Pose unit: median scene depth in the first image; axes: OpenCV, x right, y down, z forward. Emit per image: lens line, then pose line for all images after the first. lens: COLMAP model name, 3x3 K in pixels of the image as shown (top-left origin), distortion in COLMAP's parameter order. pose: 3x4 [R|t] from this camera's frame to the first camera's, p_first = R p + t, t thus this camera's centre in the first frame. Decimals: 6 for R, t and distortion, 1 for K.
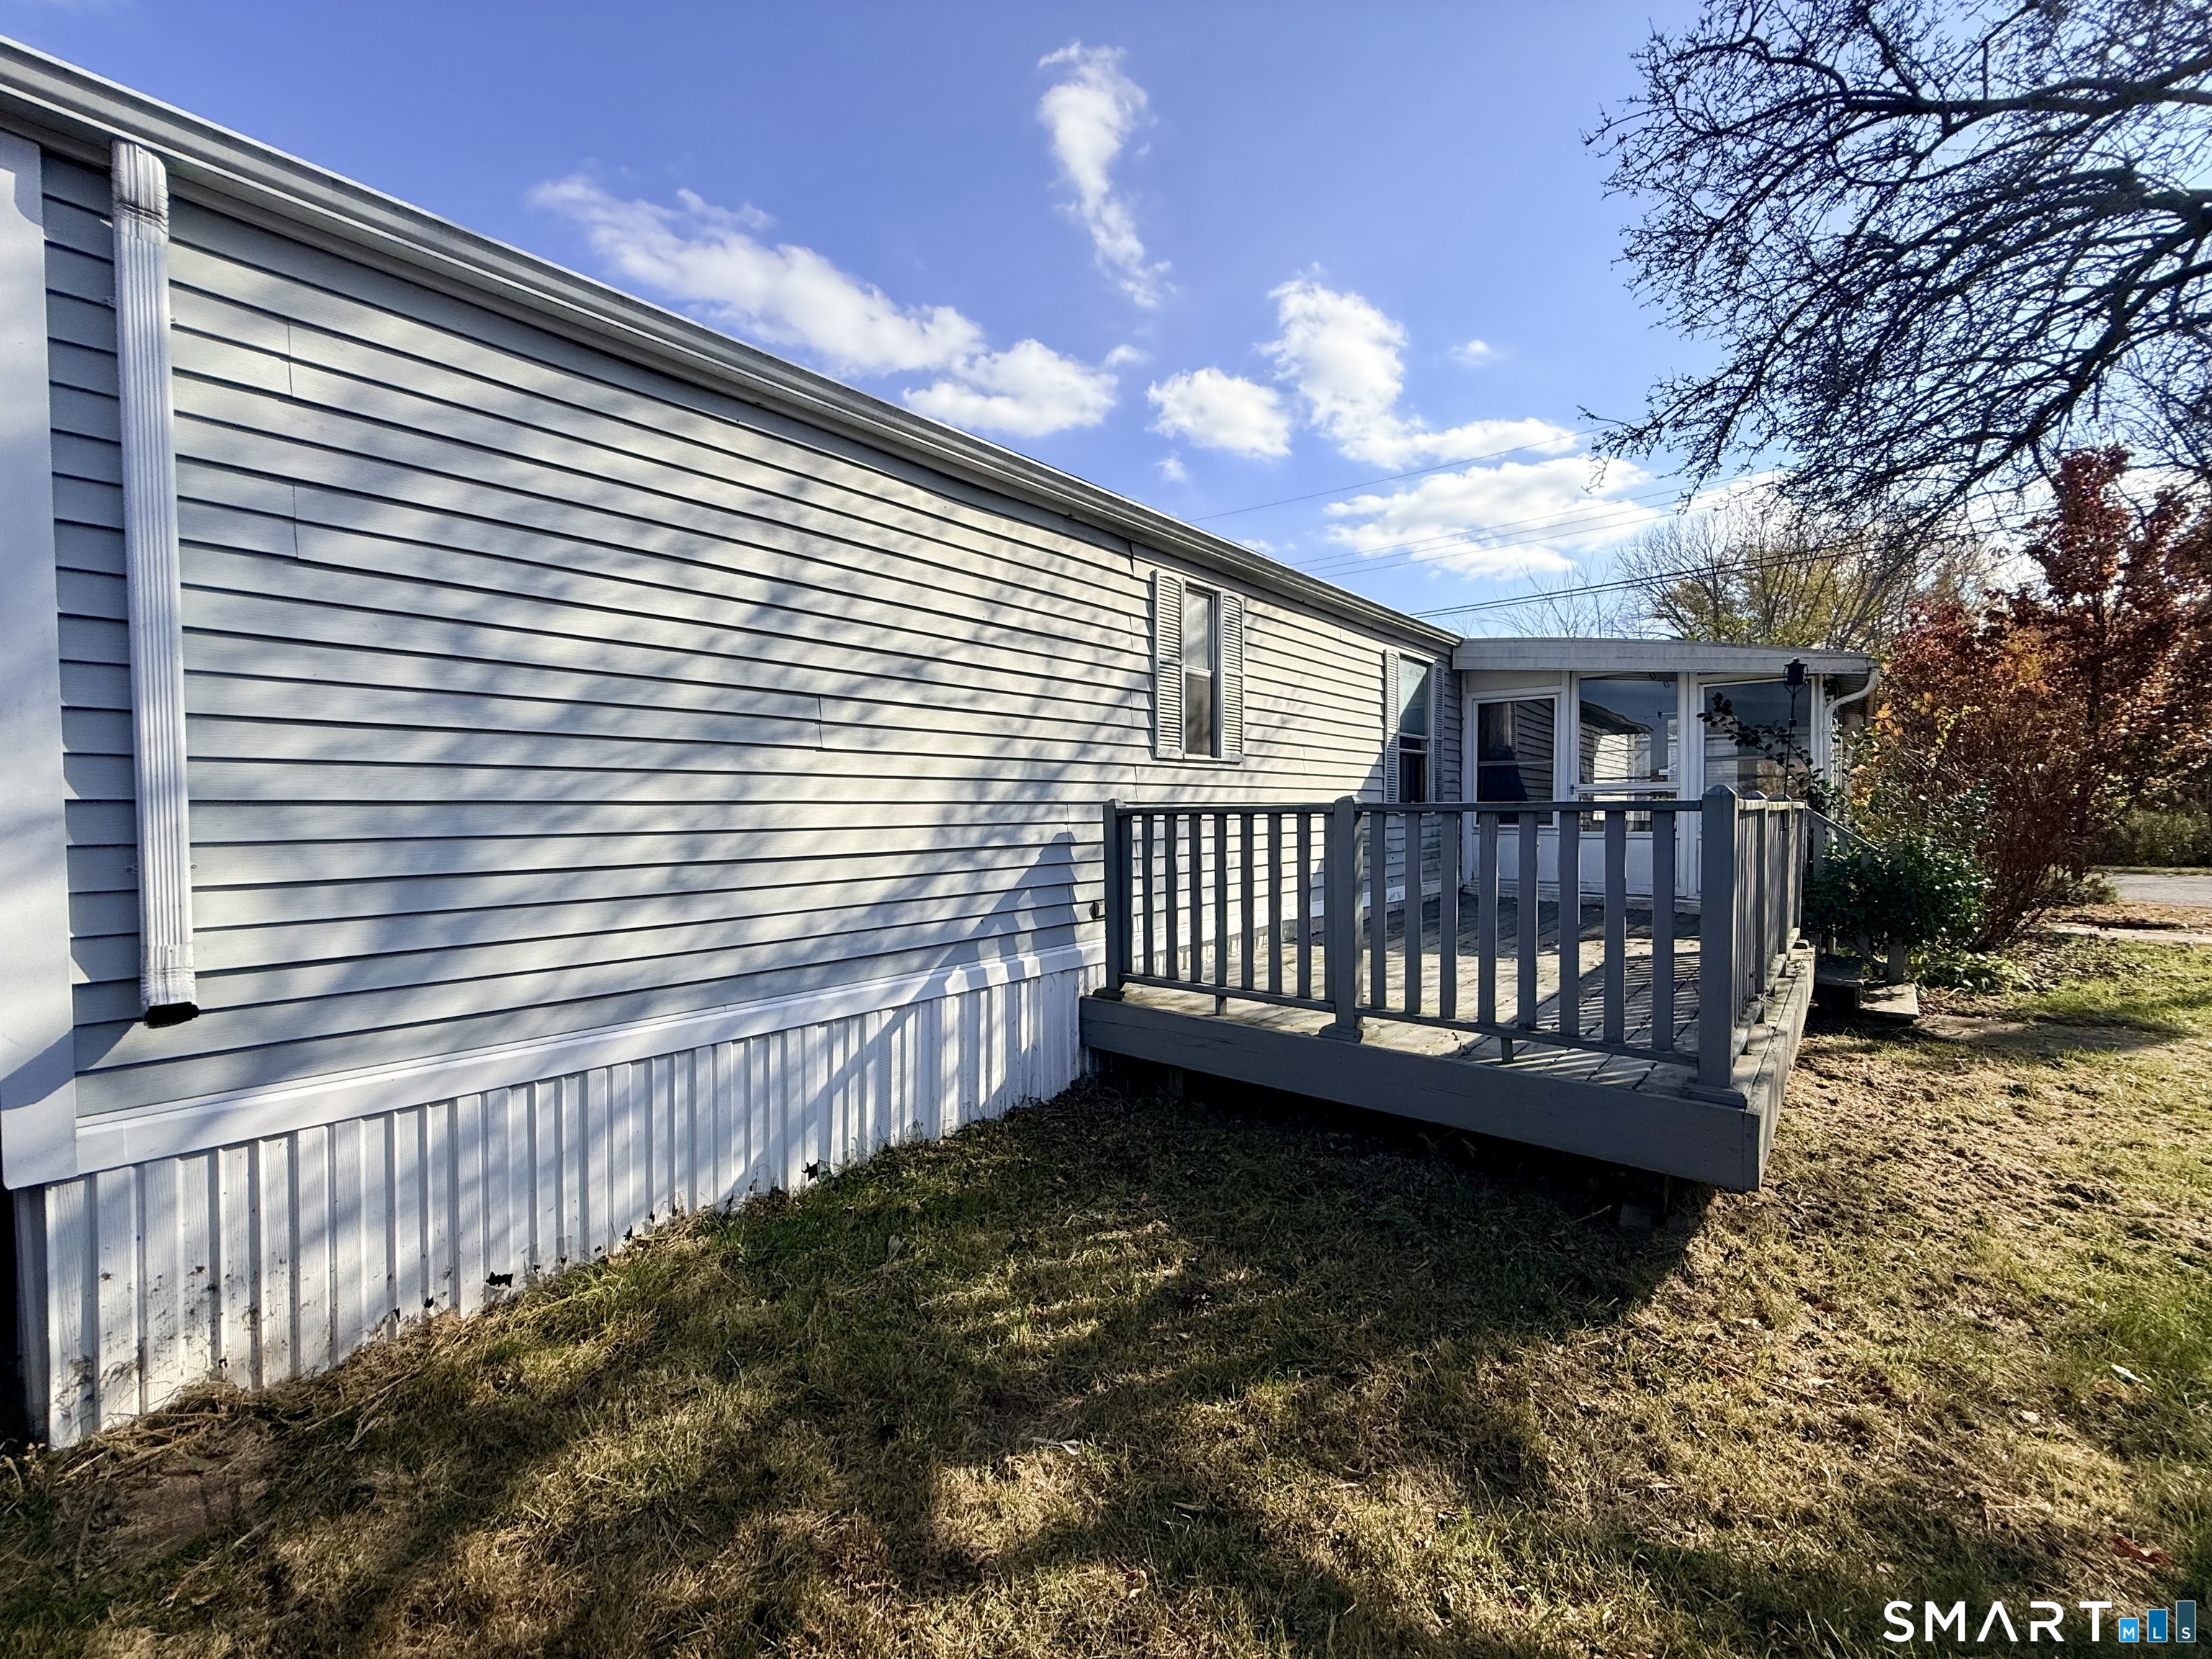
lens RADIAL K [[888.7, 0, 1098.1], [0, 888.7, 819.3], [0, 0, 1]] dist [-0.001367, 0.000290]
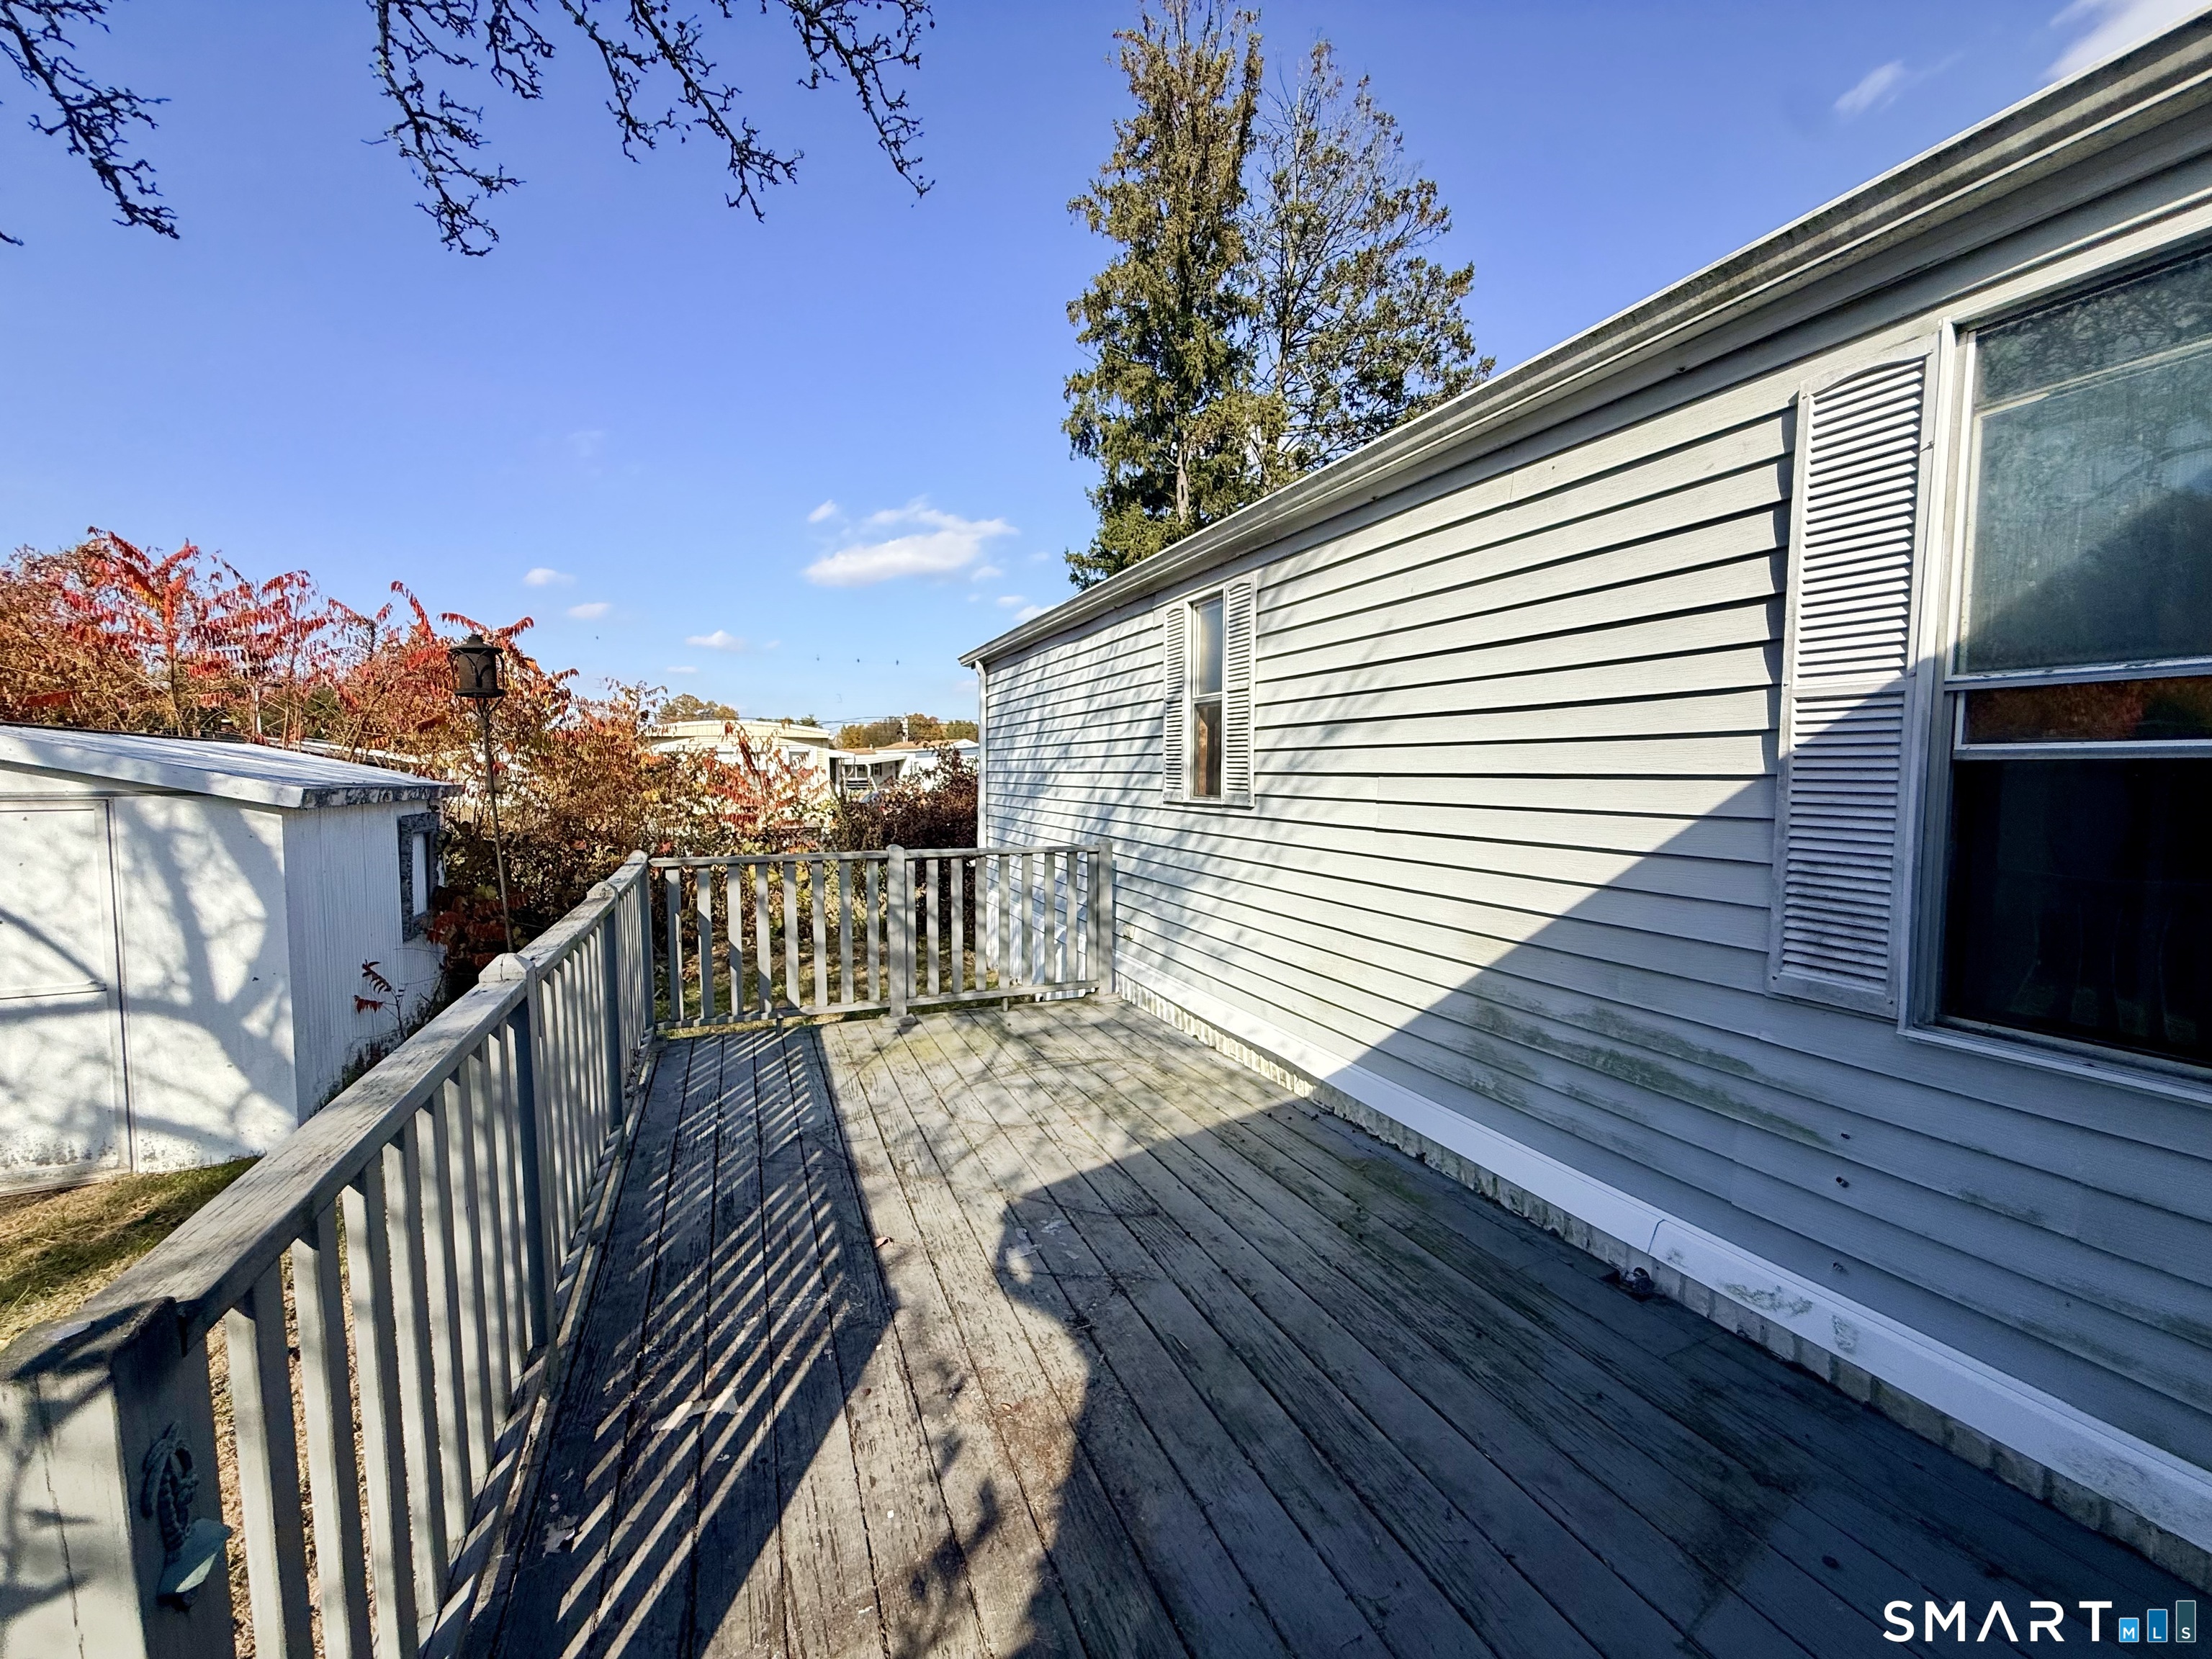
lens RADIAL K [[888.7, 0, 1100.9], [0, 888.7, 836.6], [0, 0, 1]] dist [-0.001367, 0.000290]
pose [[-0.455971, 0.066989, -0.887470, 0.854754], [-0.014922, 0.996448, 0.082881, -0.096887], [0.889870, 0.051034, -0.453351, 1.211888]]
